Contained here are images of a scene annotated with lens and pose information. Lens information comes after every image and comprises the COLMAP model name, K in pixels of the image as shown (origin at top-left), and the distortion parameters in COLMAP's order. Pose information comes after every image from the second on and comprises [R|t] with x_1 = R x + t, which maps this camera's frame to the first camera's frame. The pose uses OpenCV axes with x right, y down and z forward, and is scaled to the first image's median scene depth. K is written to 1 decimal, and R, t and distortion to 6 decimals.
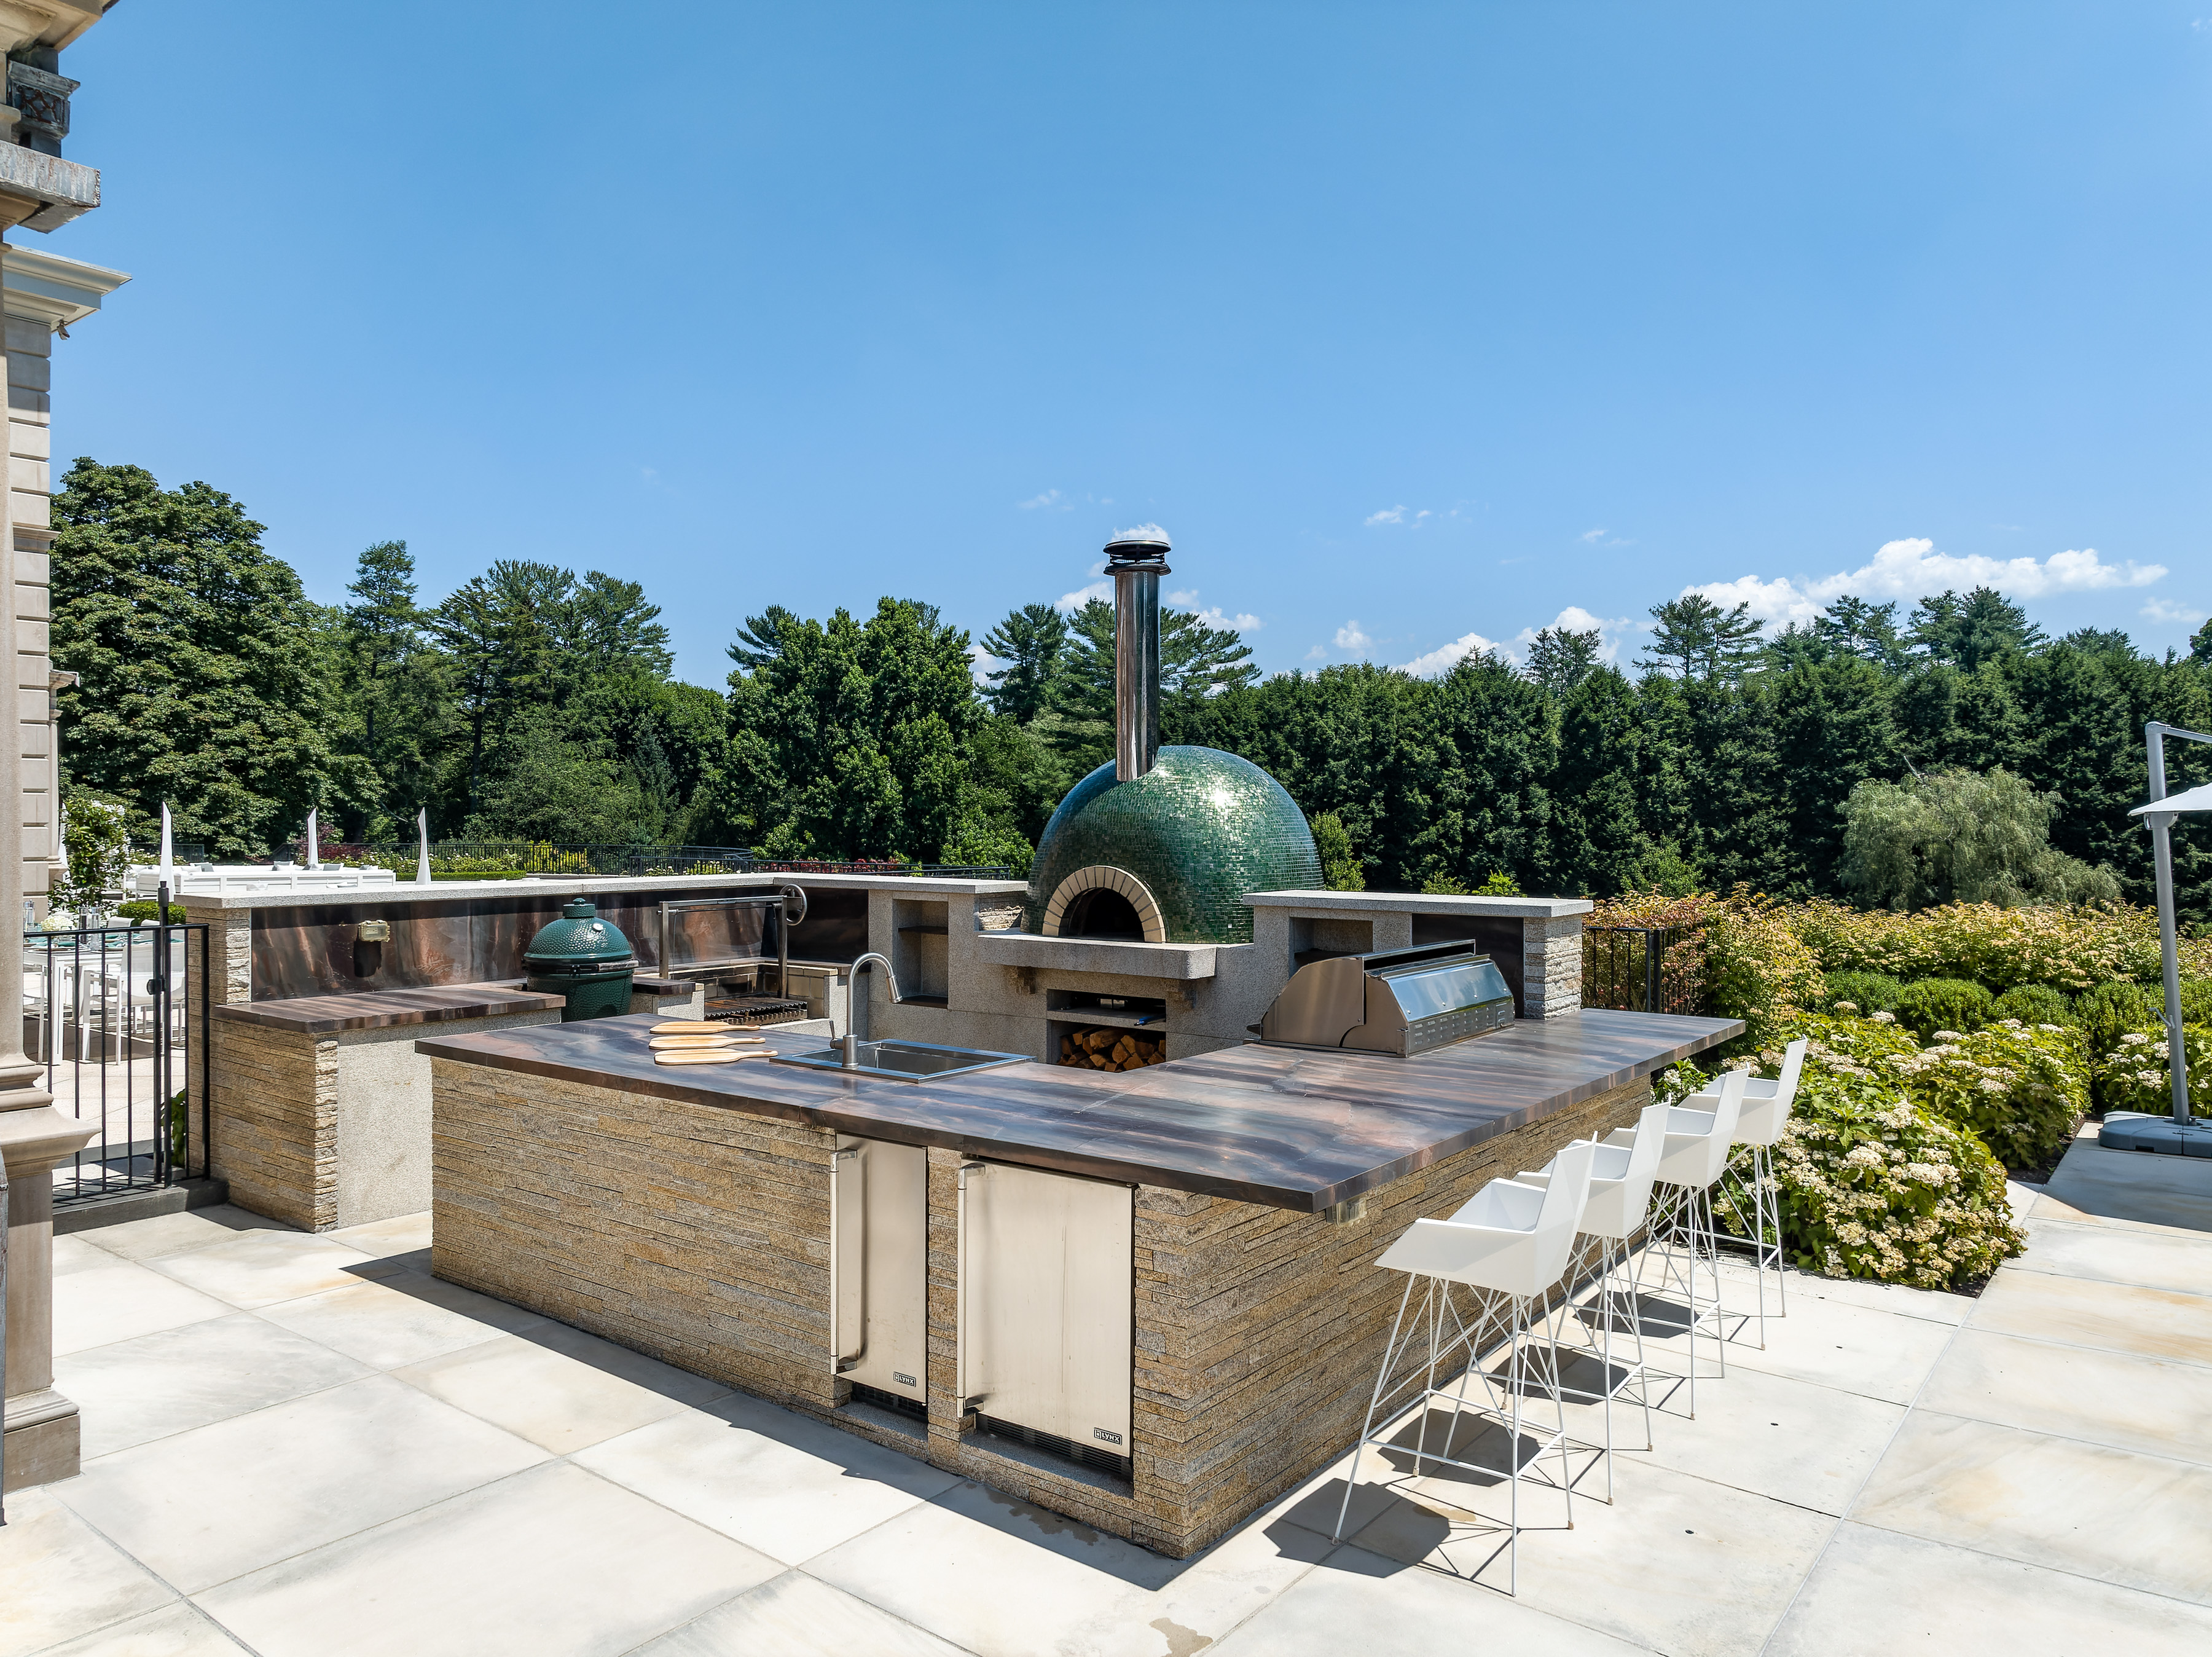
lens RADIAL K [[1504.6, 0, 1106.0], [0, 1504.6, 828.5], [0, 0, 1]] dist [-0.009163, 0.000551]
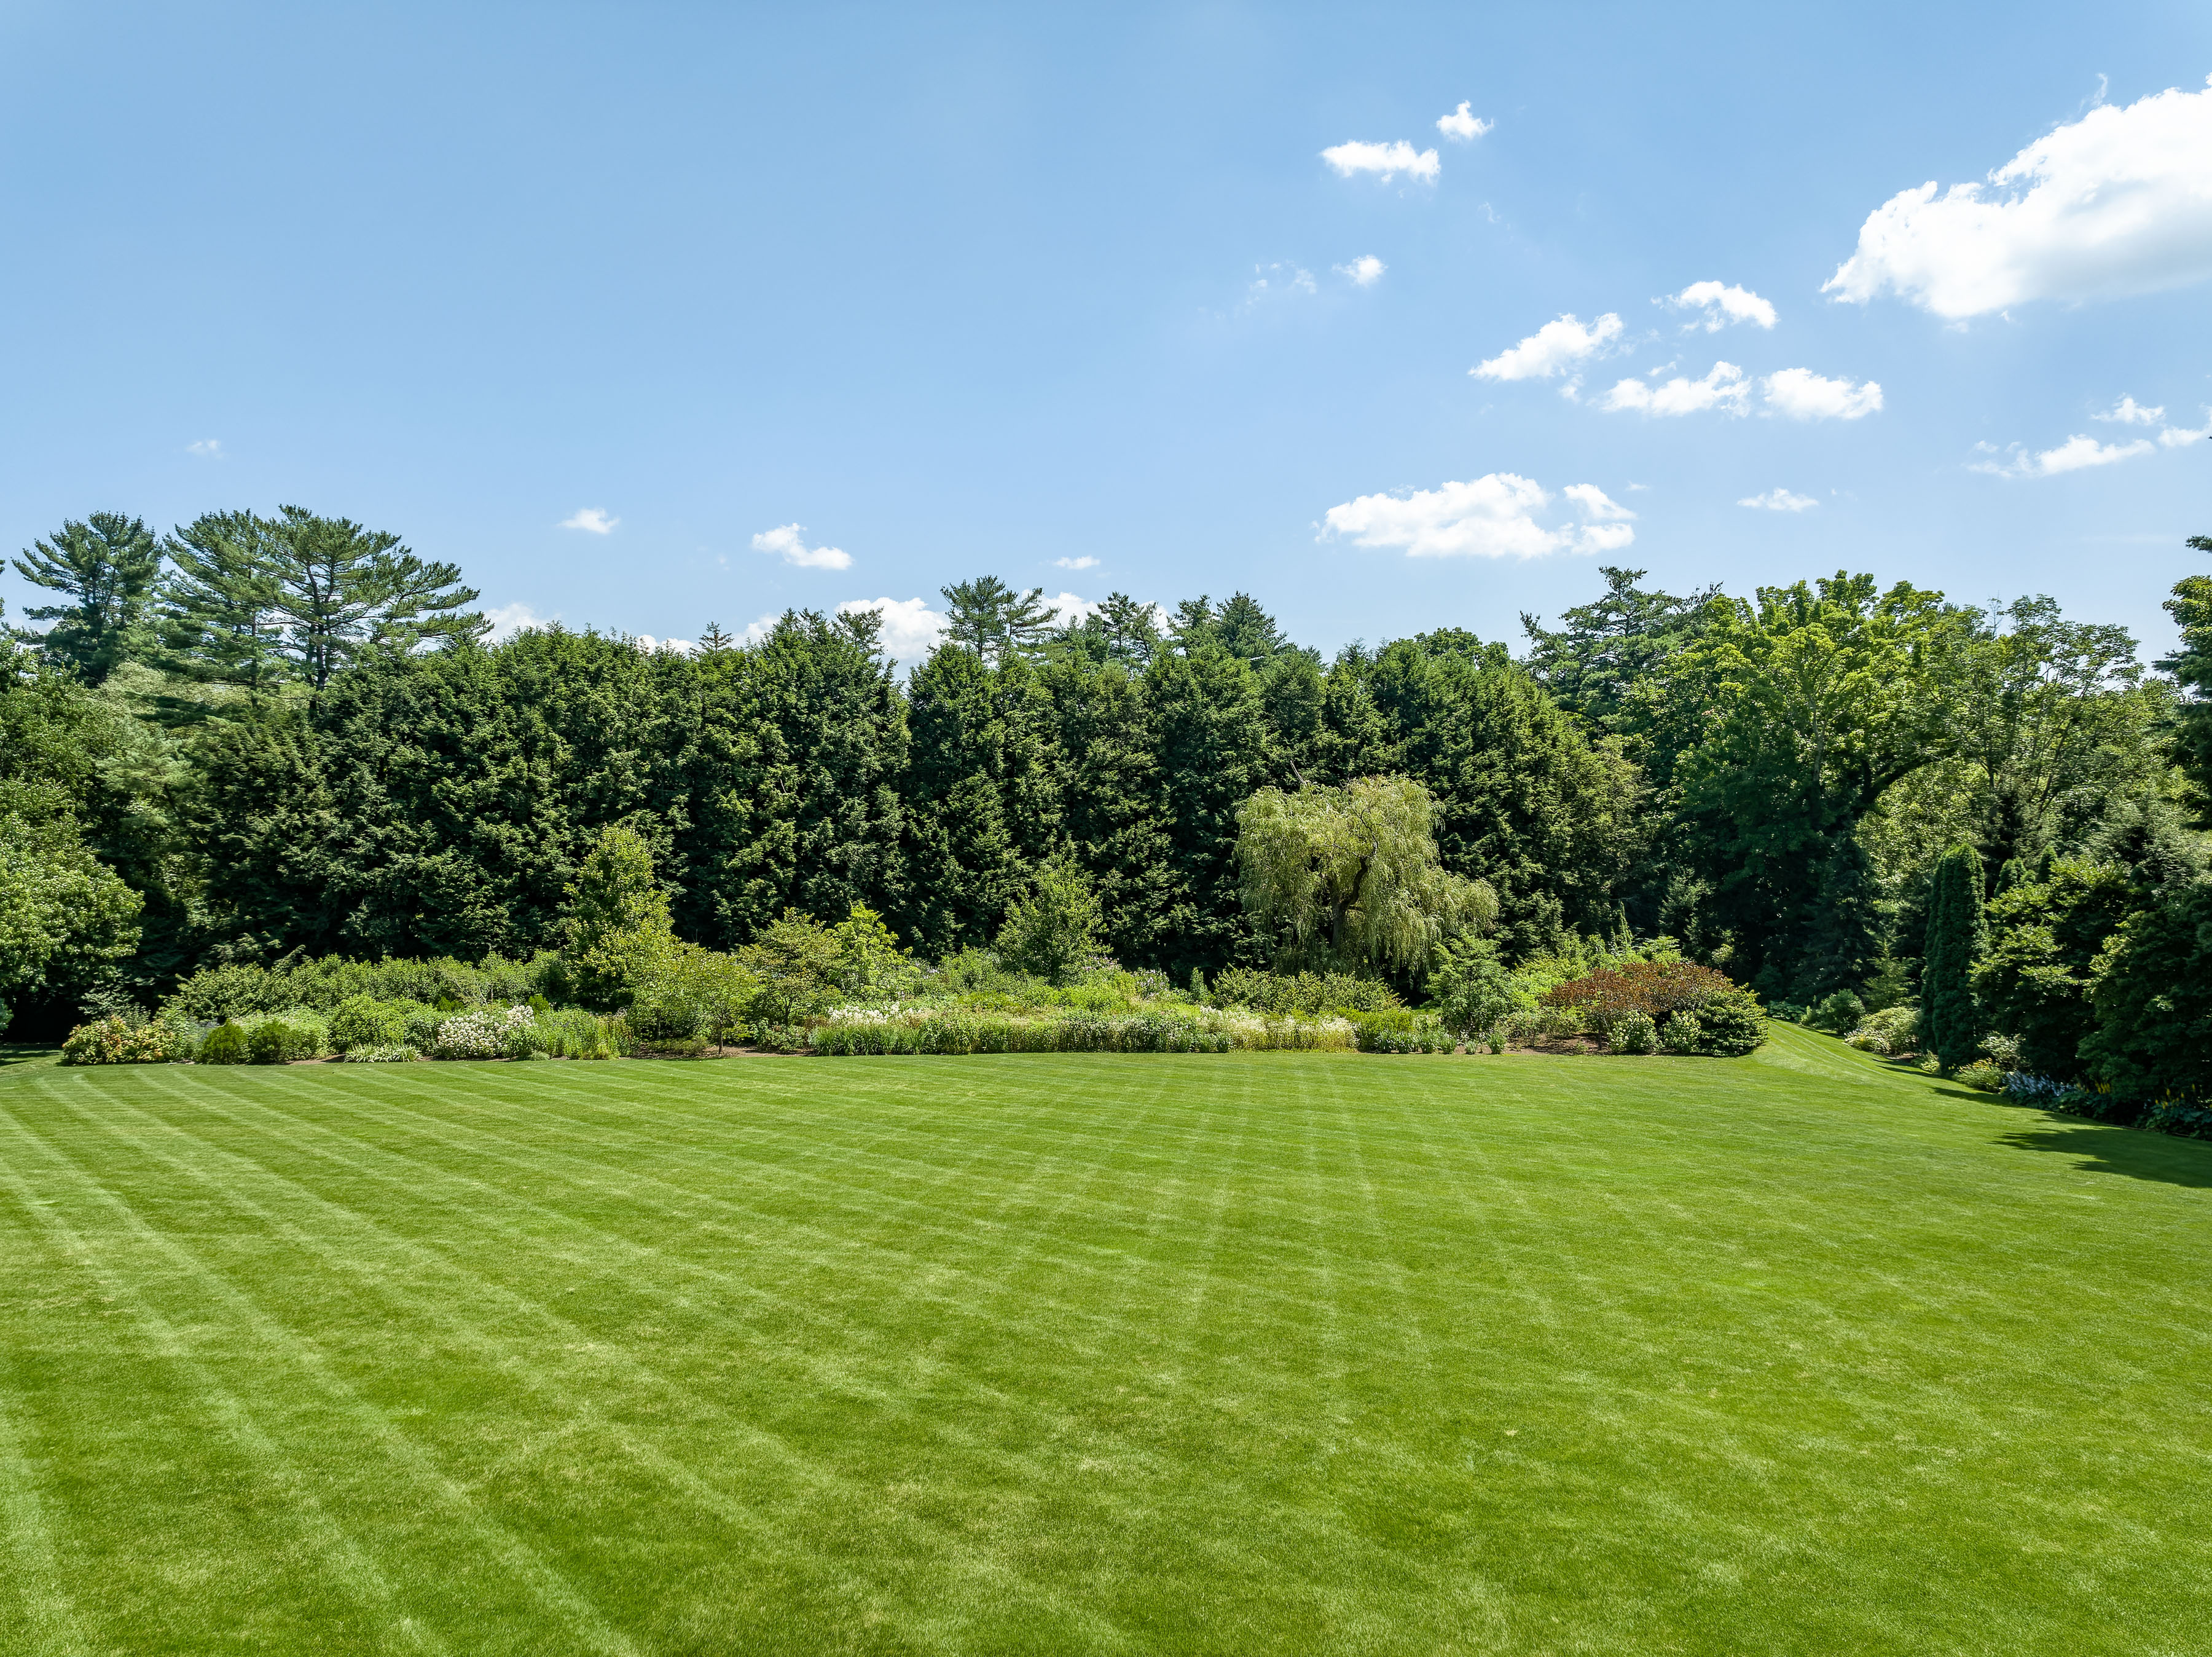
lens RADIAL K [[1504.6, 0, 1106.0], [0, 1504.6, 828.5], [0, 0, 1]] dist [-0.009163, 0.000551]
pose [[0.852630, -0.002711, 0.522508, -0.025851], [0.001533, 0.999995, 0.002688, -0.009545], [-0.522513, -0.001491, 0.852630, 0.269889]]
